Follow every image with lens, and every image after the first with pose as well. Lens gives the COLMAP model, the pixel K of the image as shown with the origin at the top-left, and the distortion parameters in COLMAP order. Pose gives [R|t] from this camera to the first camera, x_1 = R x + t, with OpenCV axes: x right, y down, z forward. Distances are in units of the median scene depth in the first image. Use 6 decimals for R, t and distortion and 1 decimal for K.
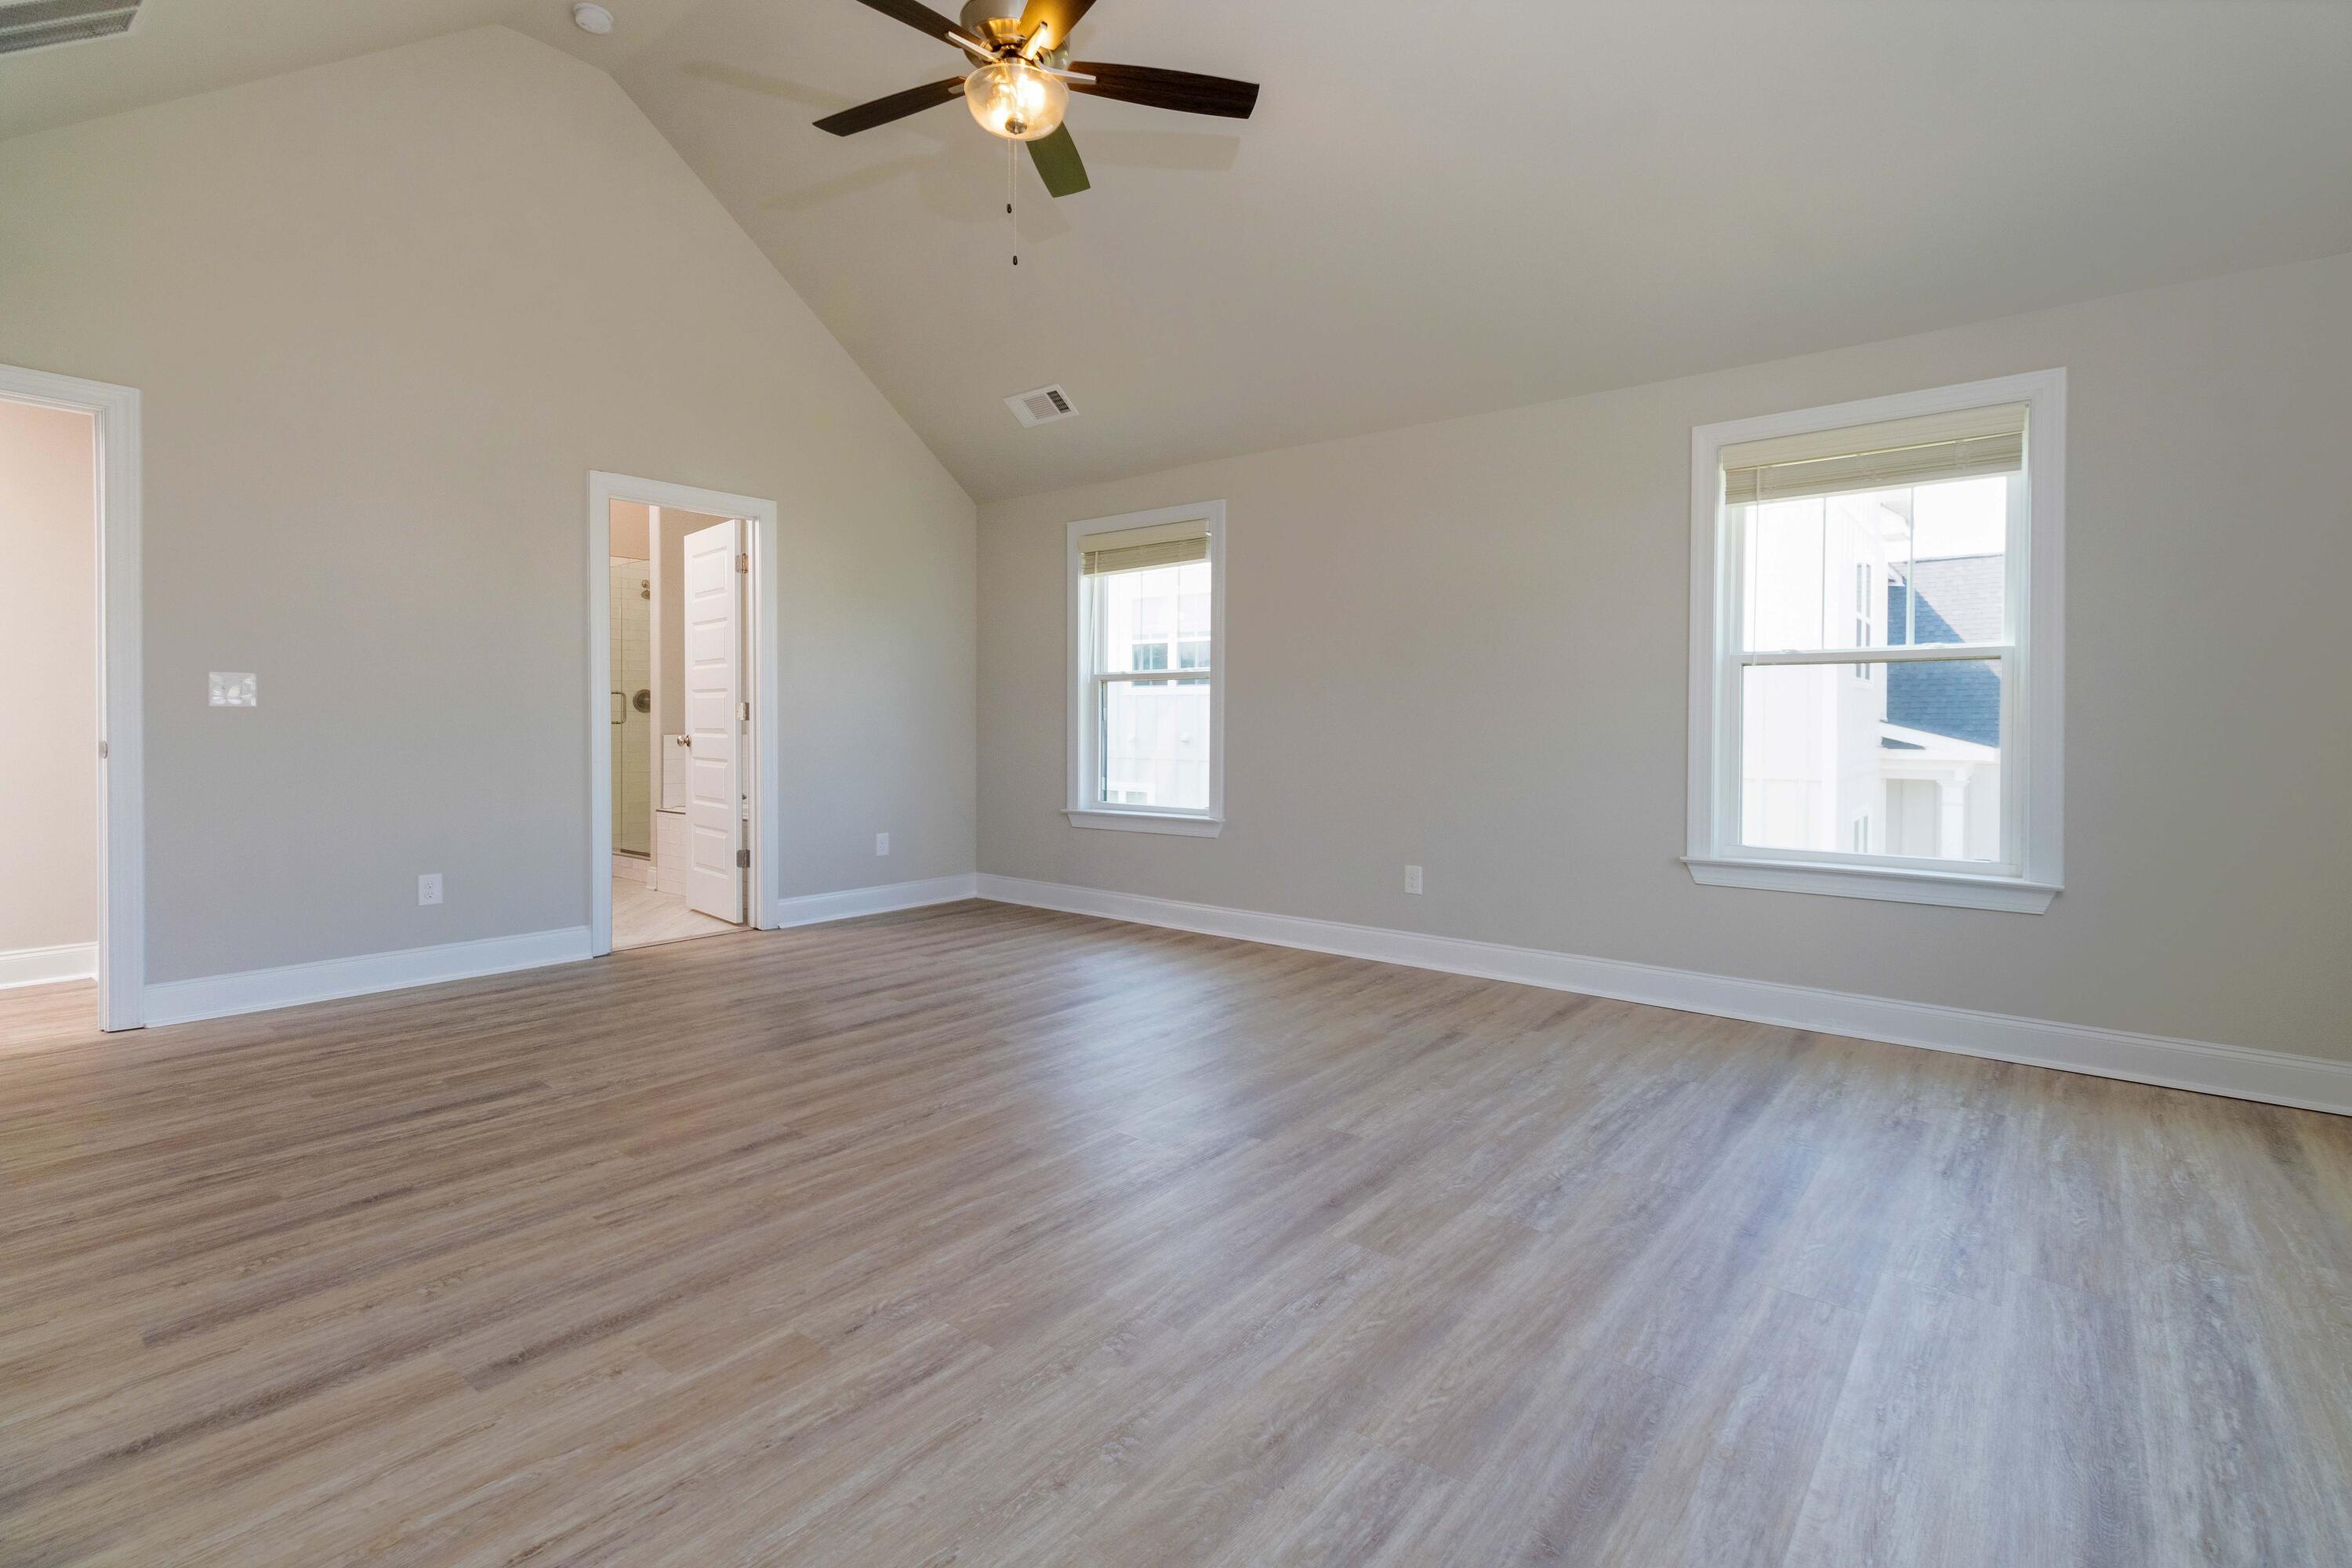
lens RADIAL K [[1064.7, 0, 1176.7], [0, 1064.7, 730.2], [0, 0, 1]] dist [-0.033731, 0.015376]
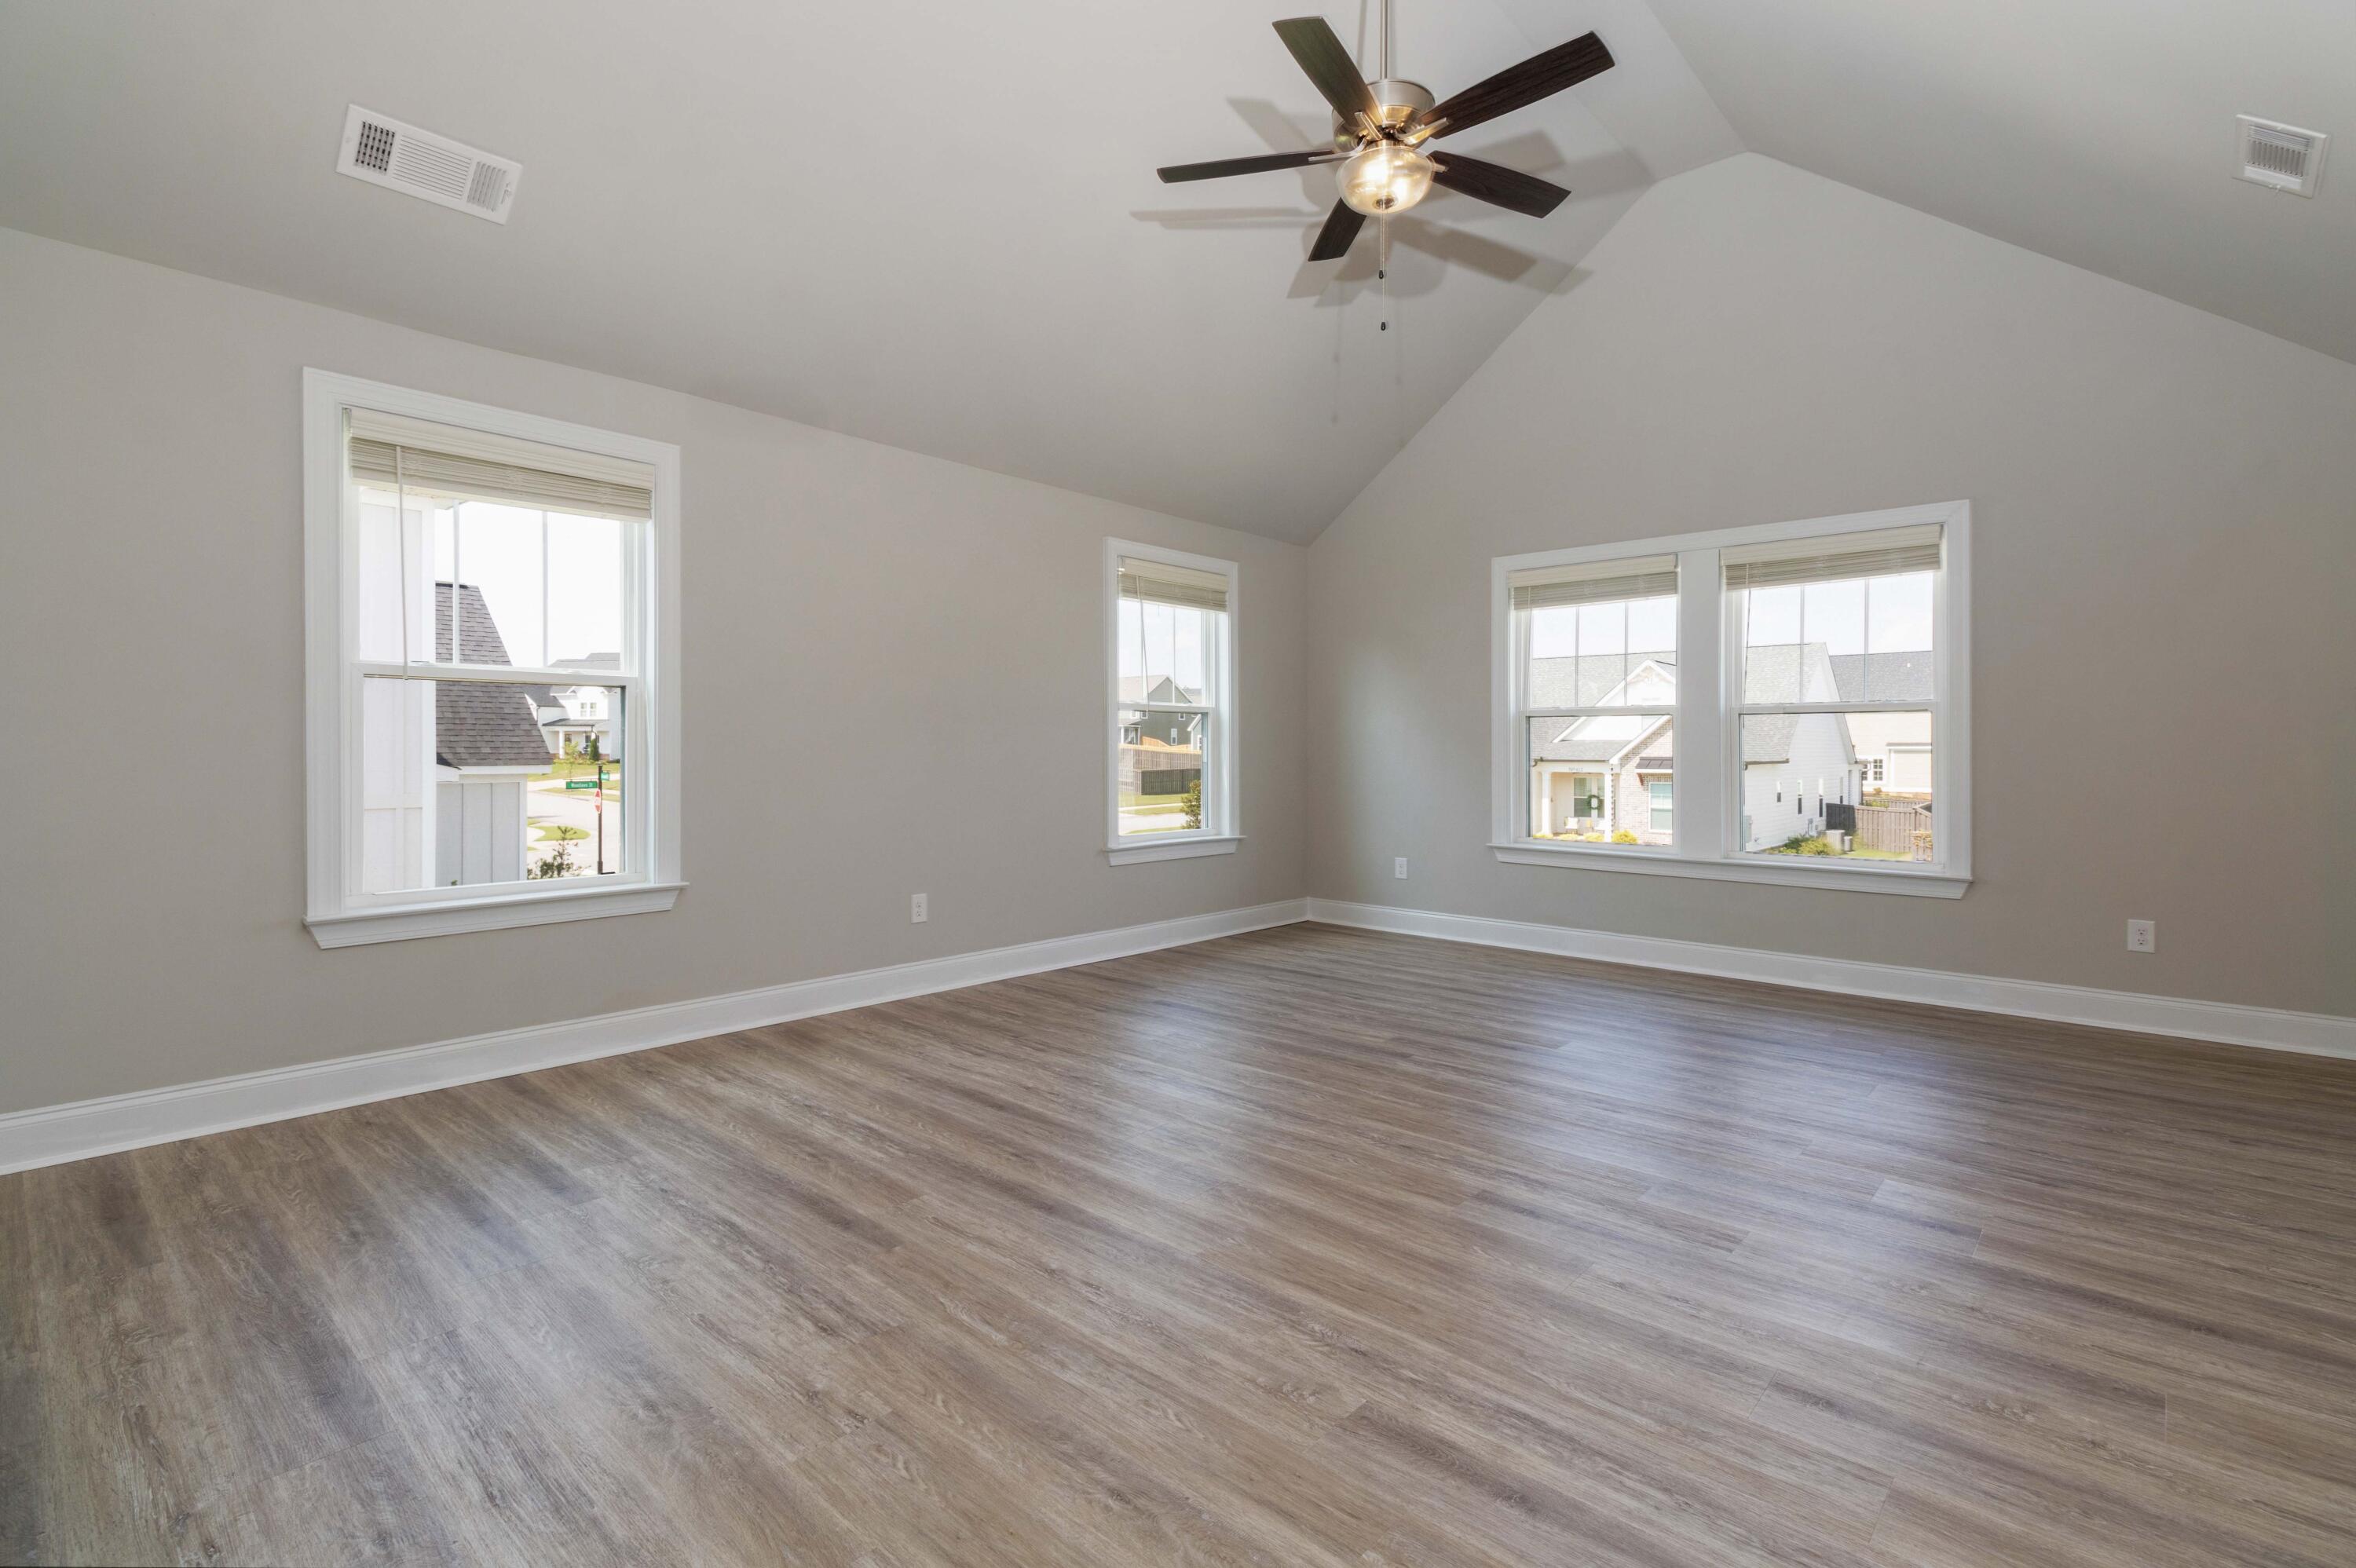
lens RADIAL K [[1132.1, 0, 1178.1], [0, 1132.1, 744.4], [0, 0, 1]] dist [0.103018, -0.017088]
pose [[0.037709, -0.001356, 0.999288, -1.239423], [0.001794, 0.999998, 0.001290, -0.027038], [-0.999287, 0.001744, 0.037711, 1.072402]]
